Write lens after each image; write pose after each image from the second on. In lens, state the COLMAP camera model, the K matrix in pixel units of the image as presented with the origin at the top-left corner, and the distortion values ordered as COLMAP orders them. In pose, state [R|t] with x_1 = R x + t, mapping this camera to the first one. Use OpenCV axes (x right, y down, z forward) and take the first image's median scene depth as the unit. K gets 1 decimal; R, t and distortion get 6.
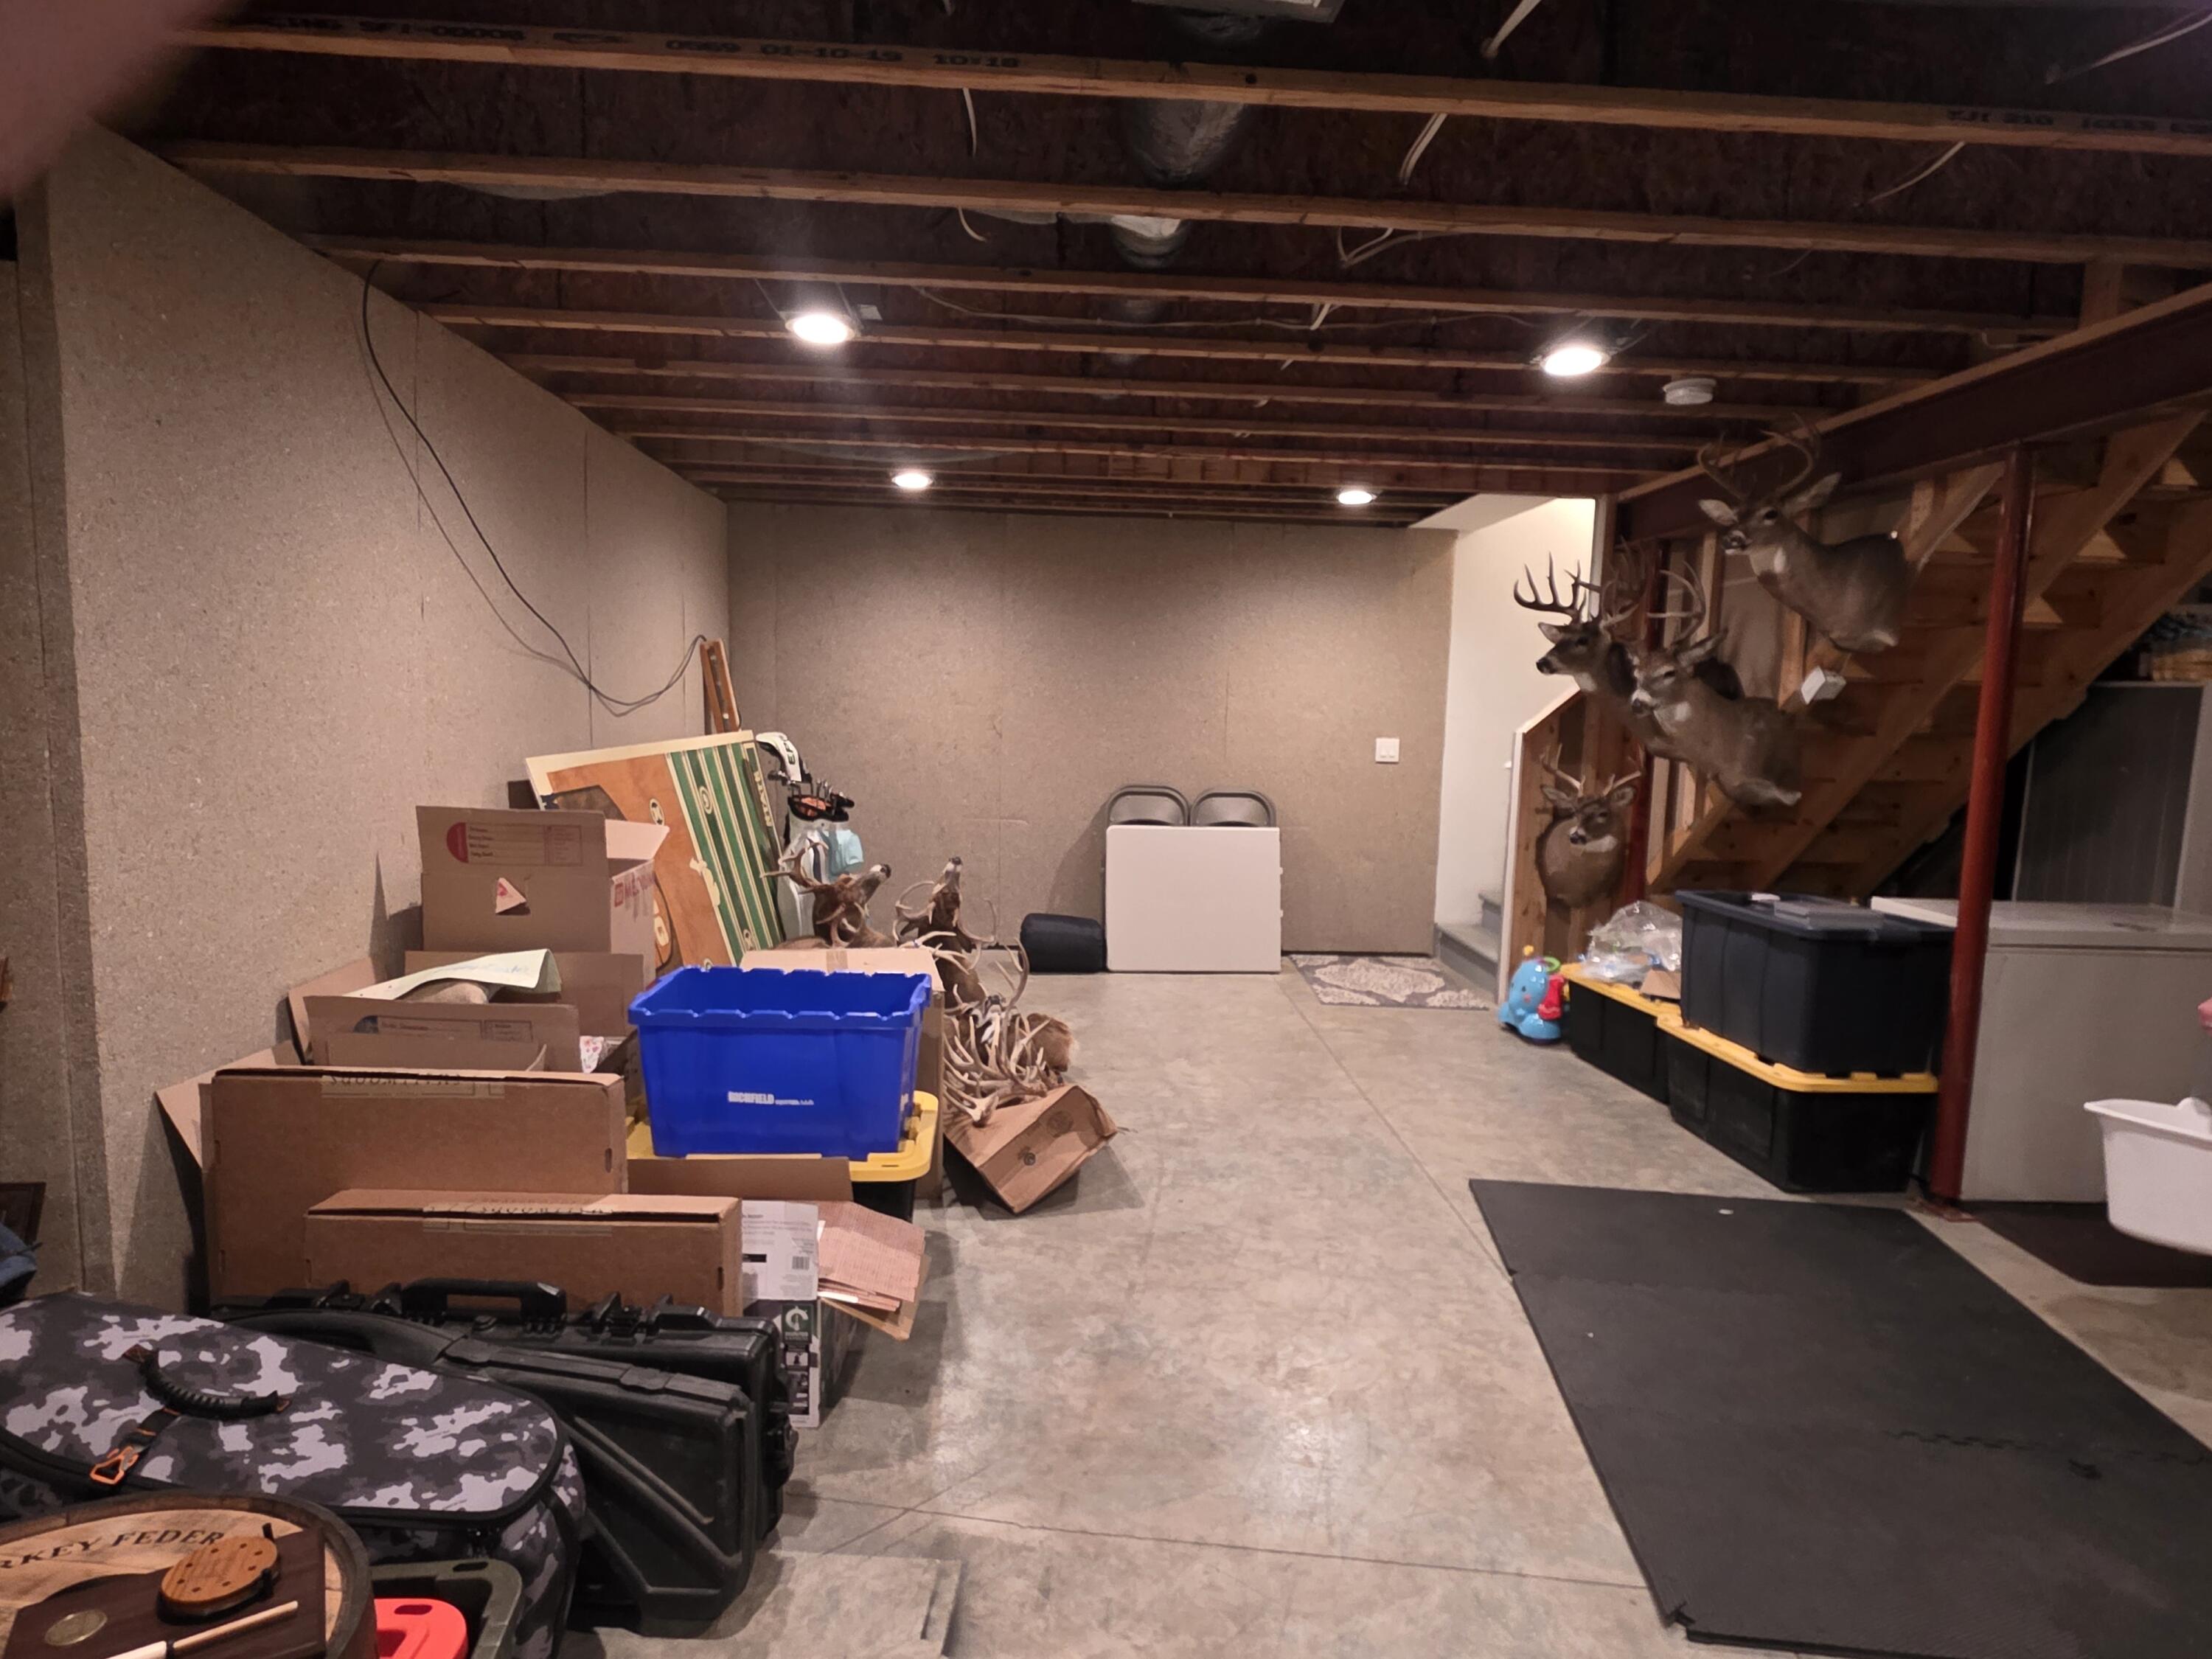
lens RADIAL K [[1193.5, 0, 1108.5], [0, 1193.5, 823.7], [0, 0, 1]] dist [0.000153, 0.000600]
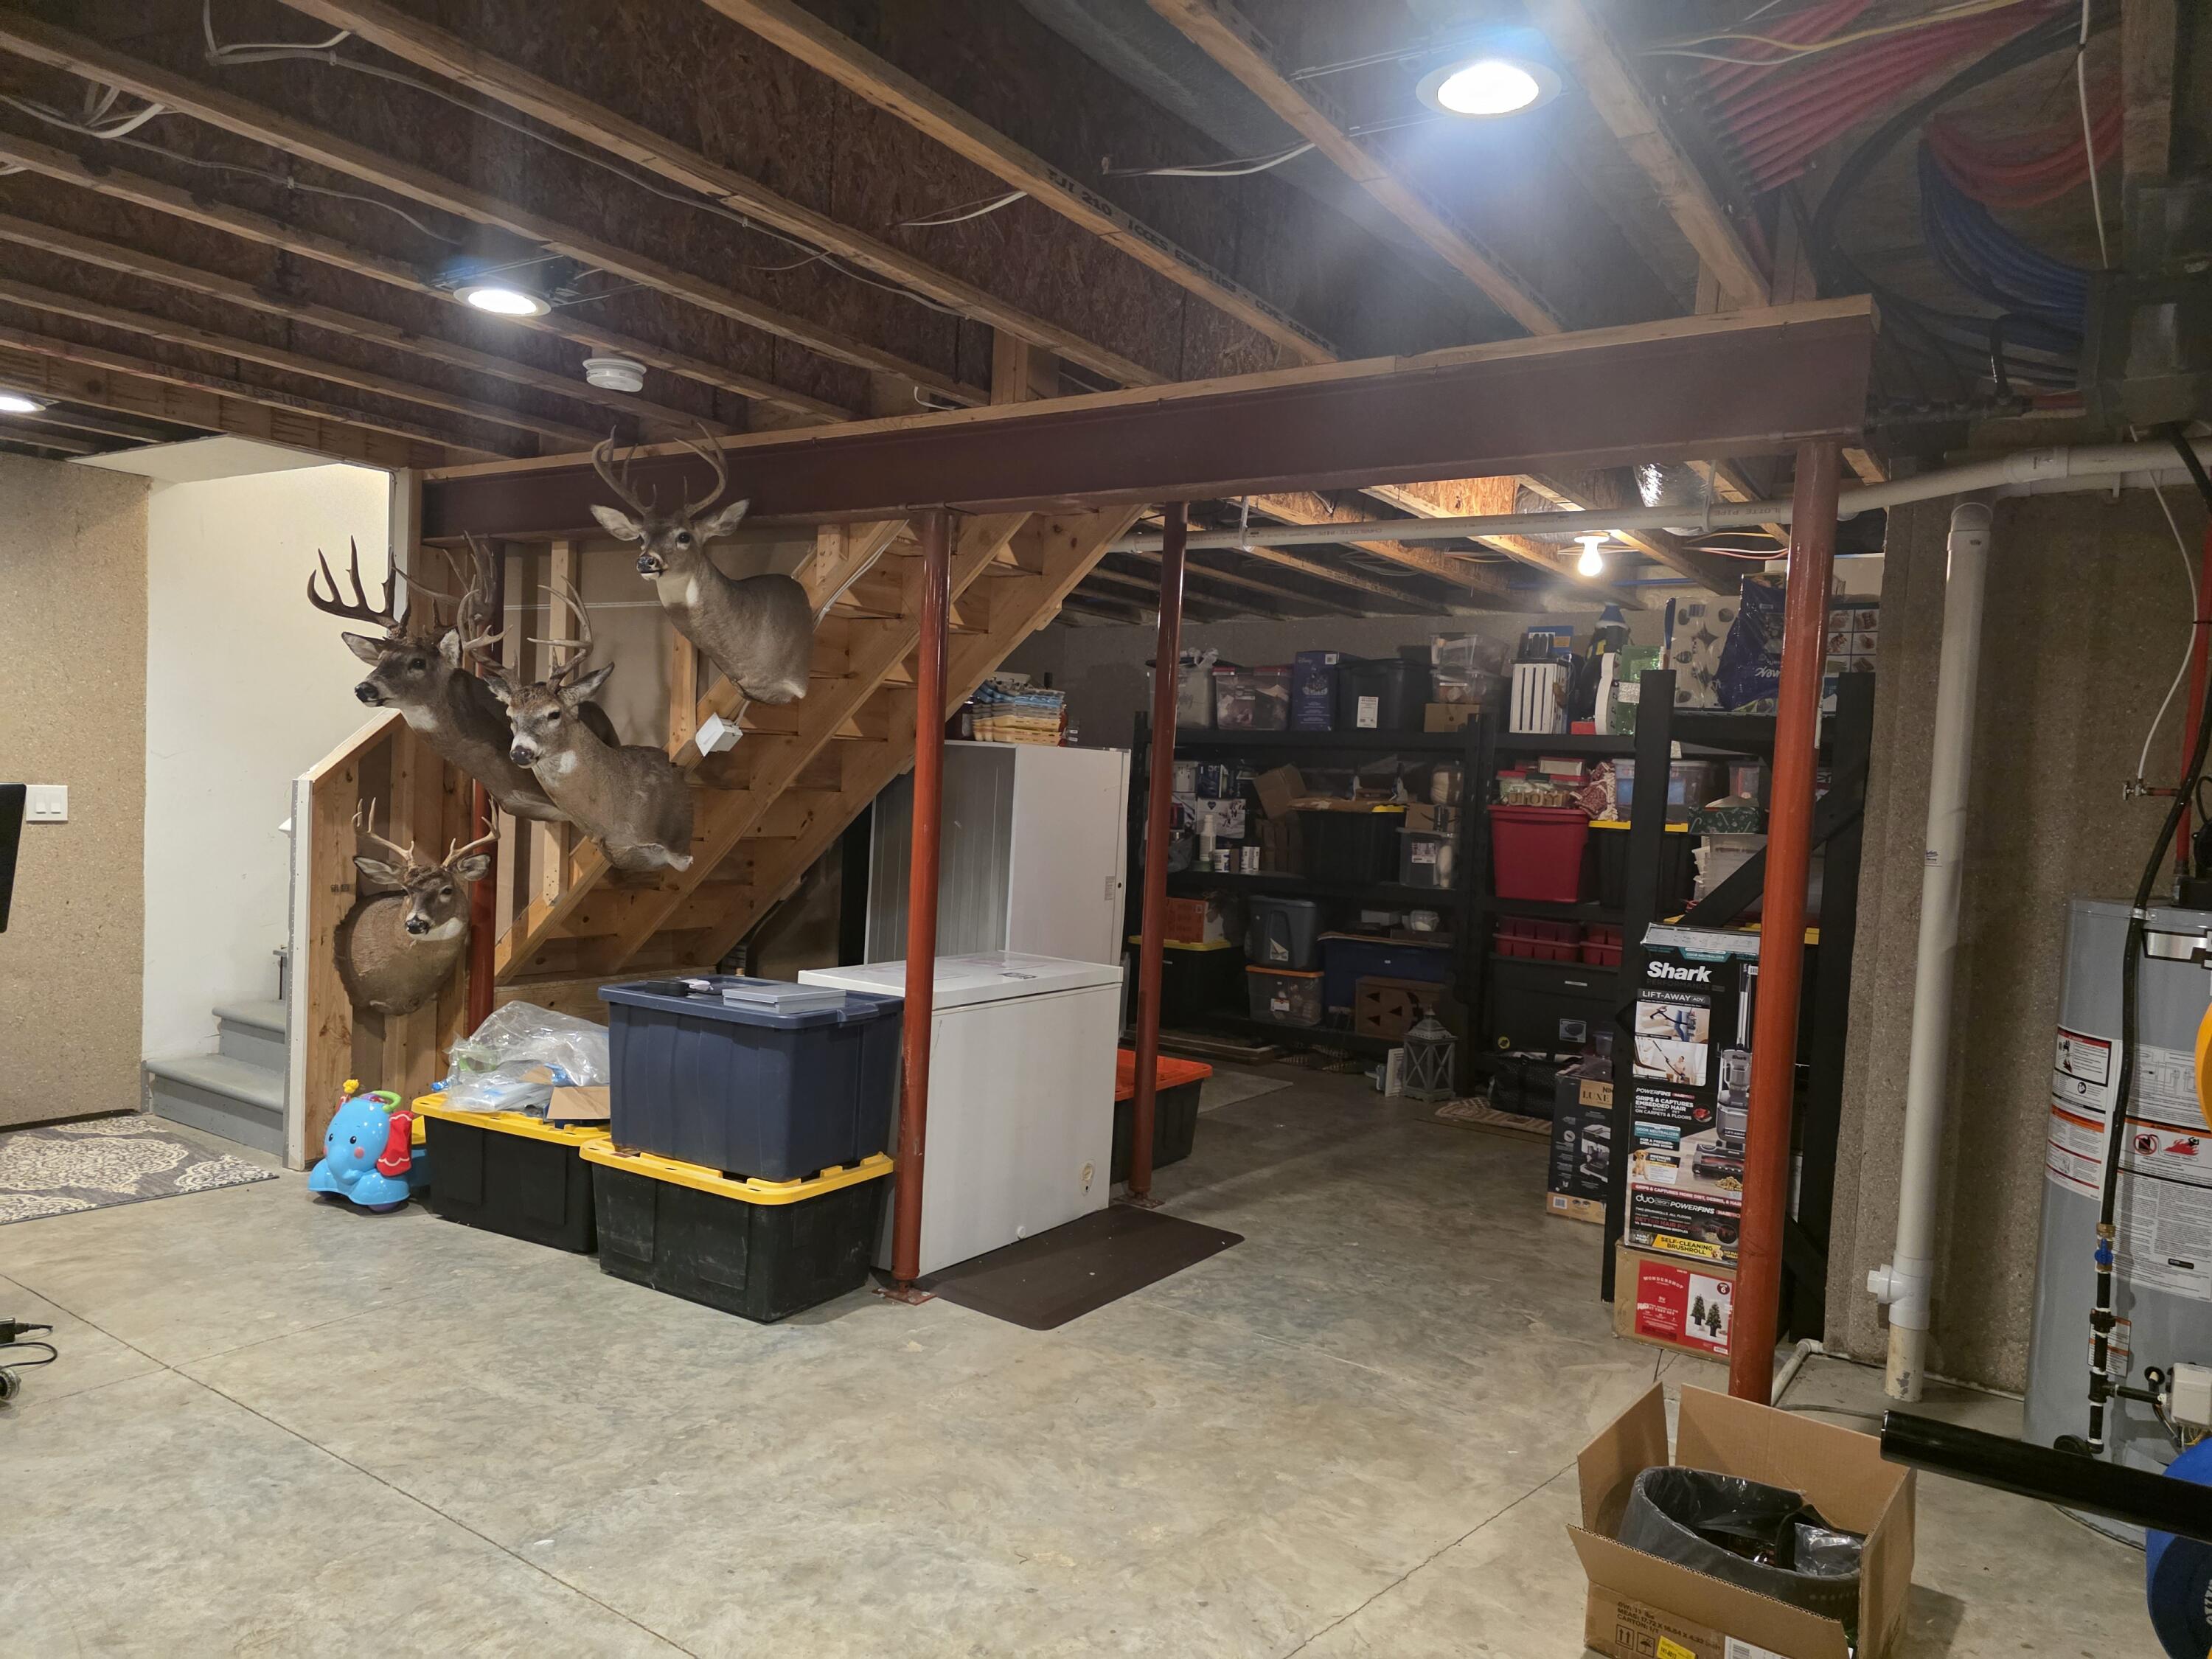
lens RADIAL K [[1462.9, 0, 1106.2], [0, 1462.9, 854.7], [0, 0, 1]] dist [0.066780, -0.067635]
pose [[0.604272, -0.037950, 0.795874, -0.097425], [0.048575, 0.998762, 0.010744, -0.024911], [-0.795296, 0.032167, 0.605367, 0.111367]]
